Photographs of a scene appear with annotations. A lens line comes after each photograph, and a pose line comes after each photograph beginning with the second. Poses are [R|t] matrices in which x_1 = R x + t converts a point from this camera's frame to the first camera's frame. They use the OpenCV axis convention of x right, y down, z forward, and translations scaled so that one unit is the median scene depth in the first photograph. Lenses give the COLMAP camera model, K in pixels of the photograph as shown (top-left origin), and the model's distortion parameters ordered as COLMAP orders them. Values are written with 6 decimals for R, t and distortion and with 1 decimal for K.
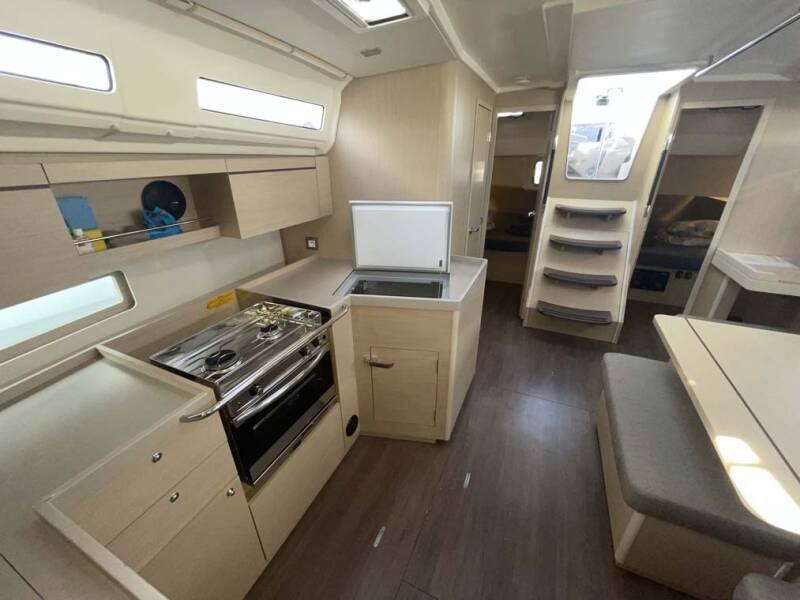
lens RADIAL K [[321.6, 0, 400.0], [0, 321.6, 300.0], [0, 0, 1]] dist [0.000060, 0.000161]
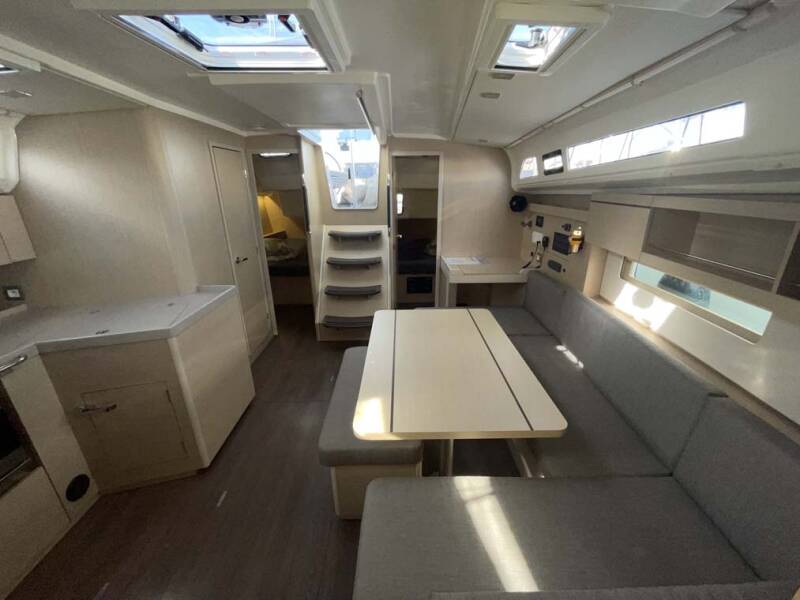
lens RADIAL K [[321.6, 0, 400.0], [0, 321.6, 300.0], [0, 0, 1]] dist [0.000060, 0.000161]
pose [[0.908904, -0.144414, 0.391201, 0.271045], [0.177807, 0.982778, -0.050313, 0.058114], [-0.377198, 0.115288, 0.918929, -0.148983]]
